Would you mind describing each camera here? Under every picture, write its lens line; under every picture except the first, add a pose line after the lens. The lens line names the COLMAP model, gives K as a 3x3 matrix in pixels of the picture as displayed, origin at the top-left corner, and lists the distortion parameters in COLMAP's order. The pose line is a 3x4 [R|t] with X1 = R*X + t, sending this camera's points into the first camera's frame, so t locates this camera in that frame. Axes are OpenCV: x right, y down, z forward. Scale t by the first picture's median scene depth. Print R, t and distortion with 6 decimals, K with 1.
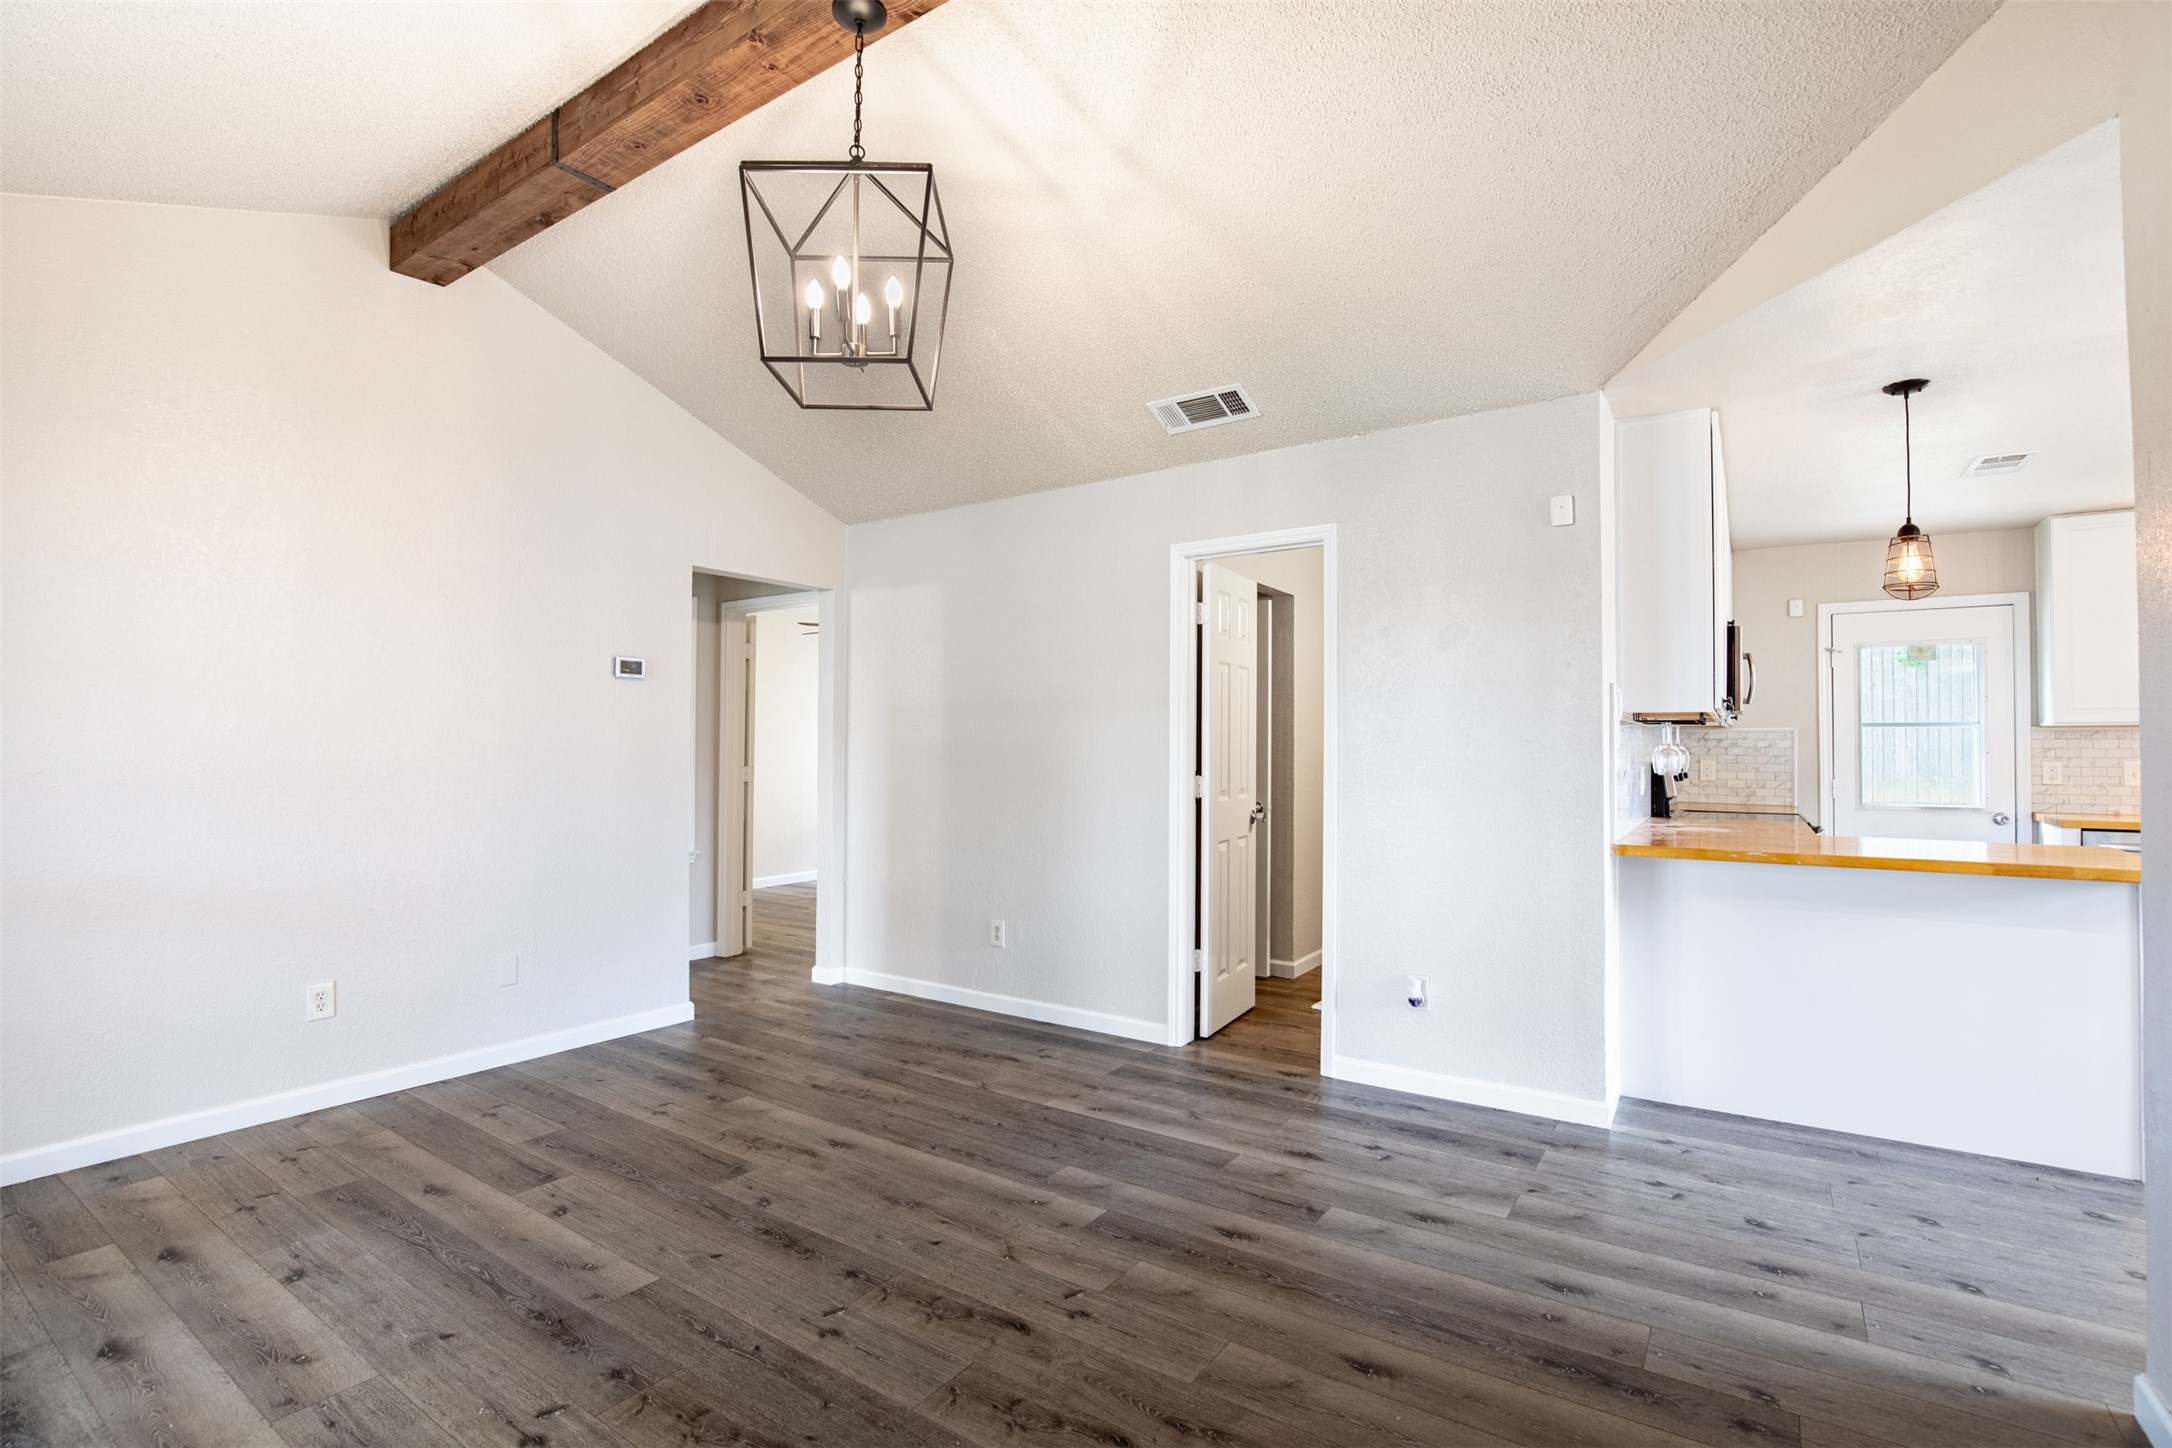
lens RADIAL K [[991.9, 0, 1087.7], [0, 991.9, 729.2], [0, 0, 1]] dist [-0.043089, 0.011460]
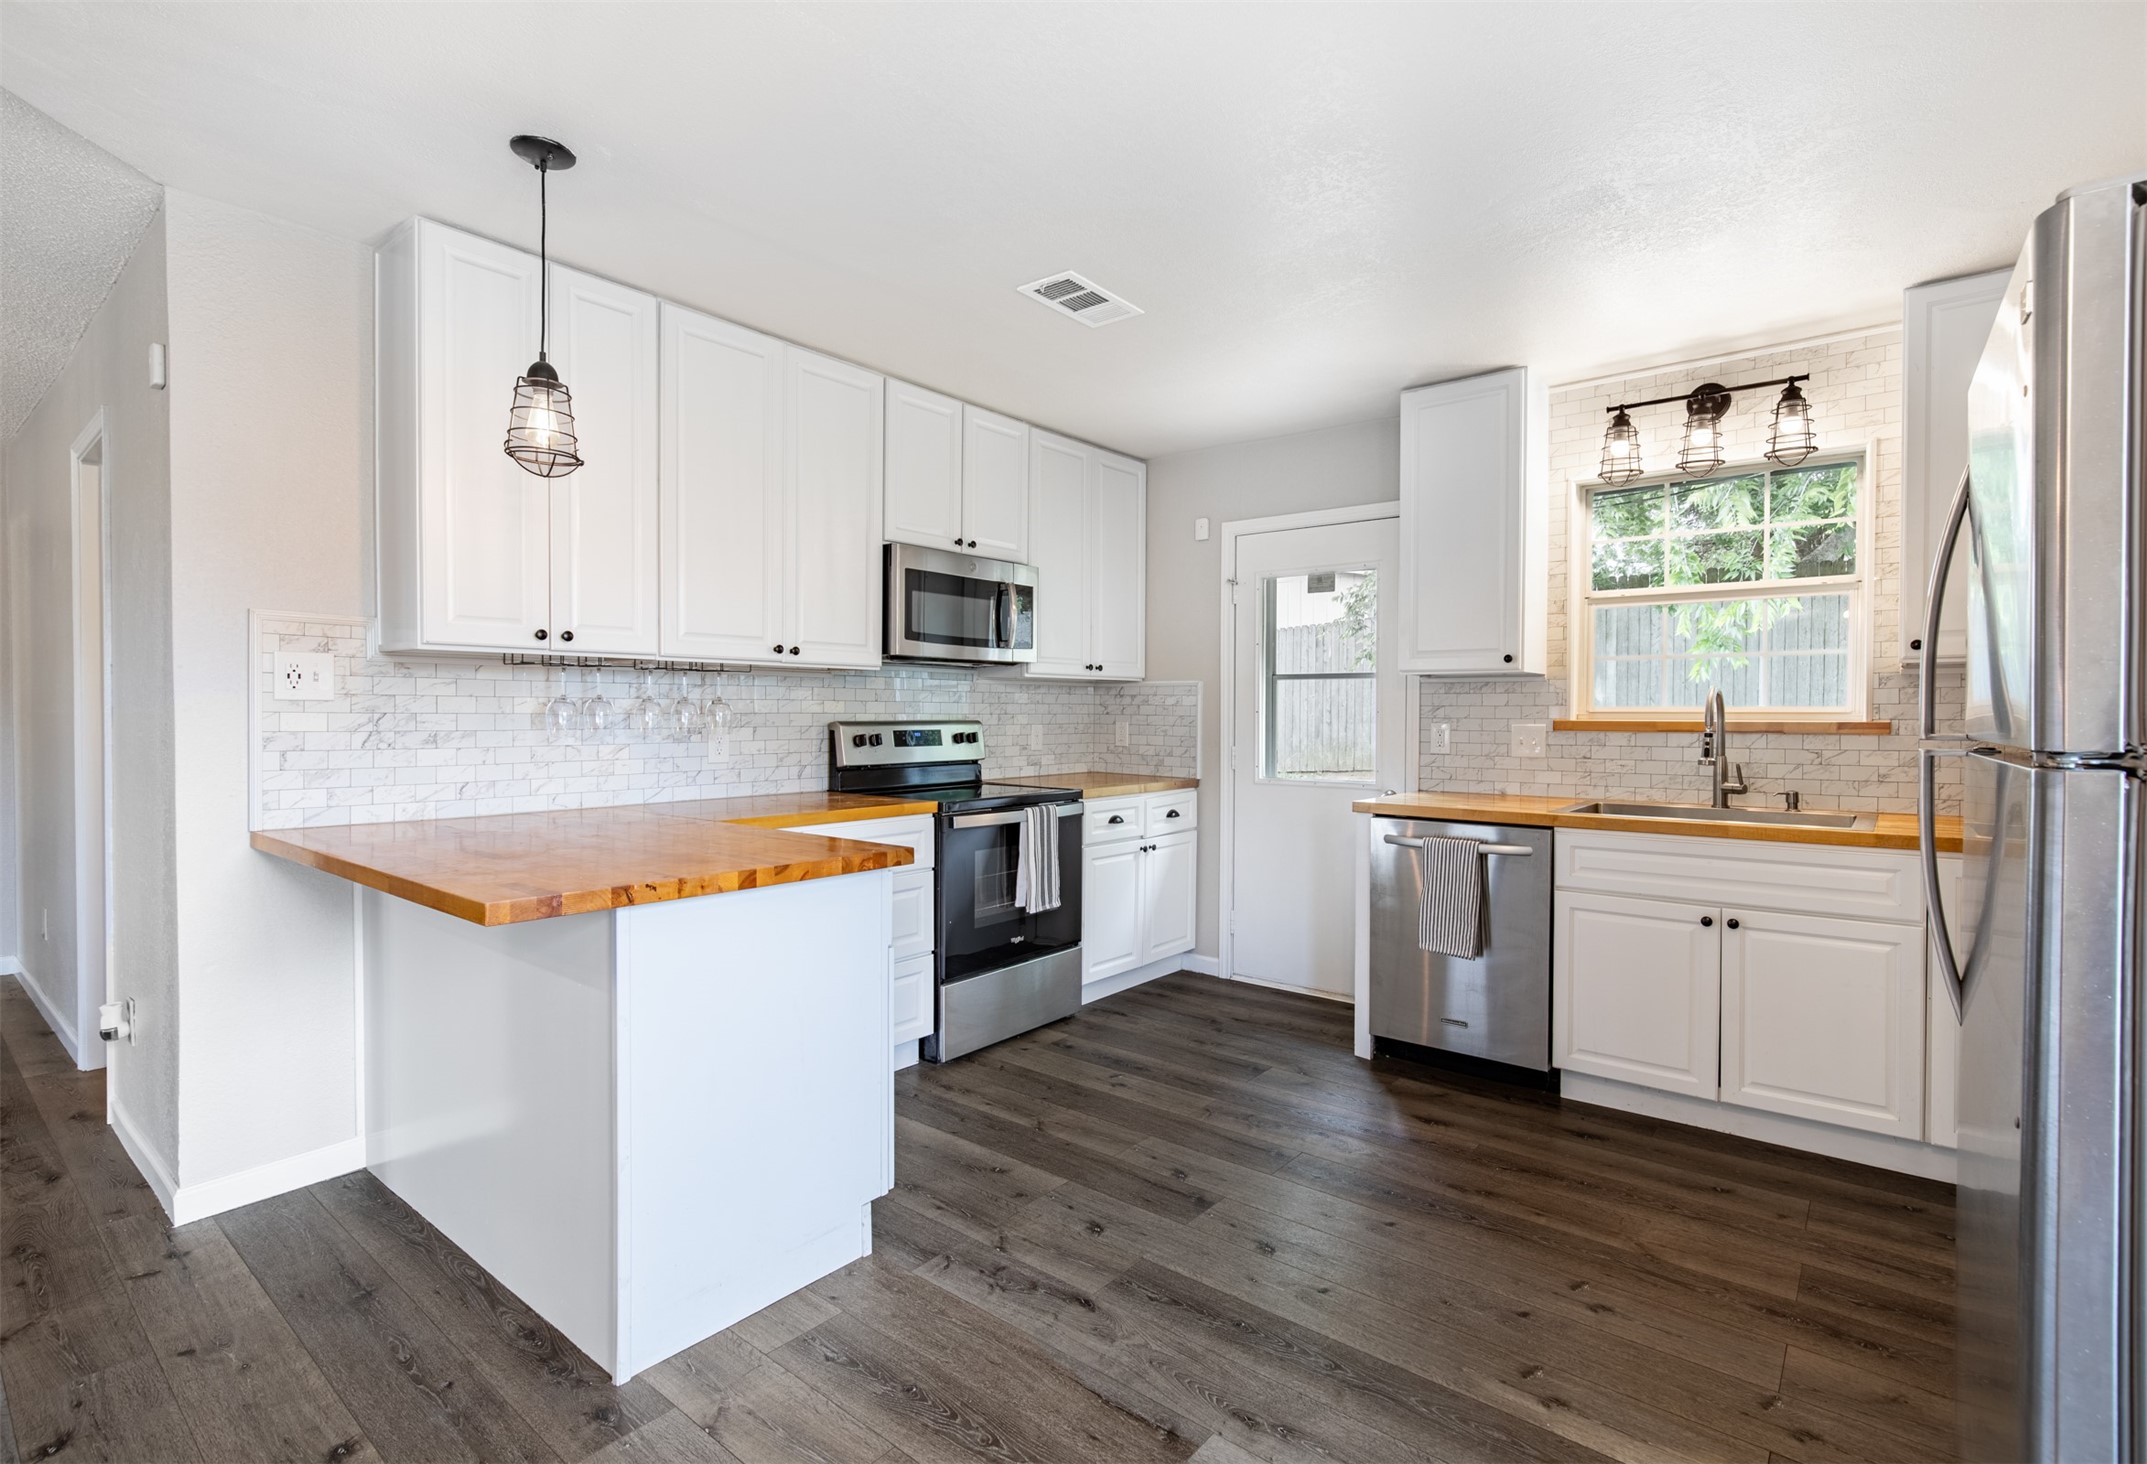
lens RADIAL K [[1006.1, 0, 1118.3], [0, 1006.1, 719.1], [0, 0, 1]] dist [0.006890, -0.000154]
pose [[0.997974, 0.002857, -0.063560, 0.036285], [-0.001350, 0.999718, 0.023725, 0.000537], [0.063610, -0.023591, 0.997696, 0.008860]]
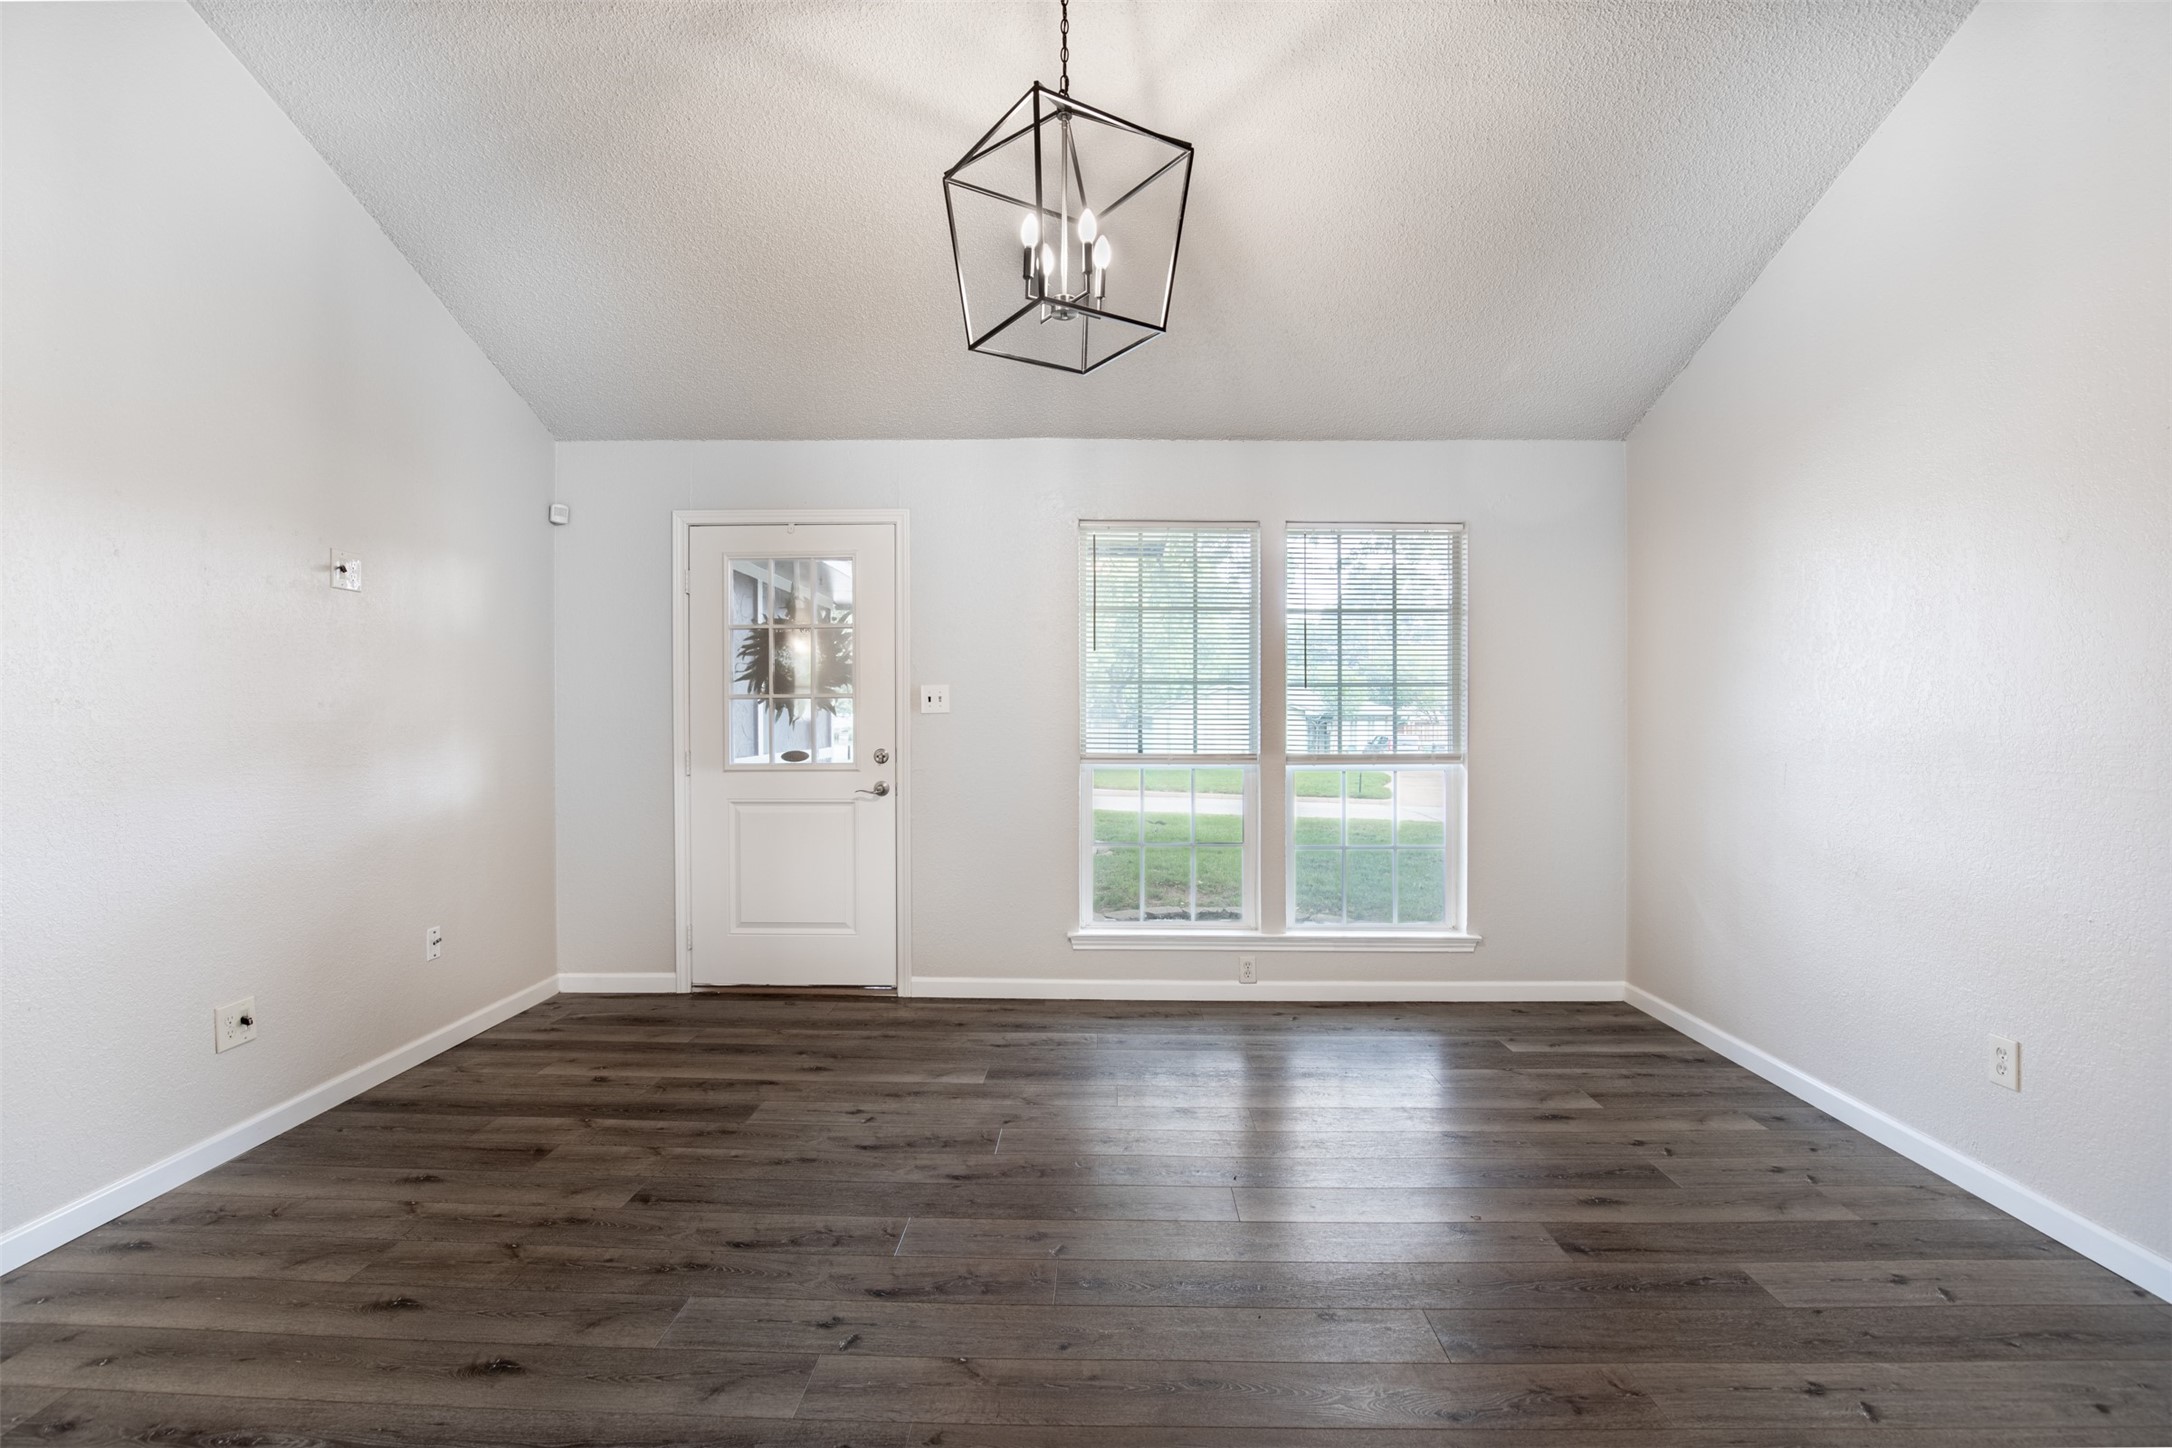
lens RADIAL K [[991.9, 0, 1087.7], [0, 991.9, 729.2], [0, 0, 1]] dist [-0.043089, 0.011460]
pose [[-0.834433, 0.002313, -0.551105, 0.328925], [0.007141, 0.999953, -0.006615, 0.049641], [0.551064, -0.009456, -0.834410, 2.130960]]
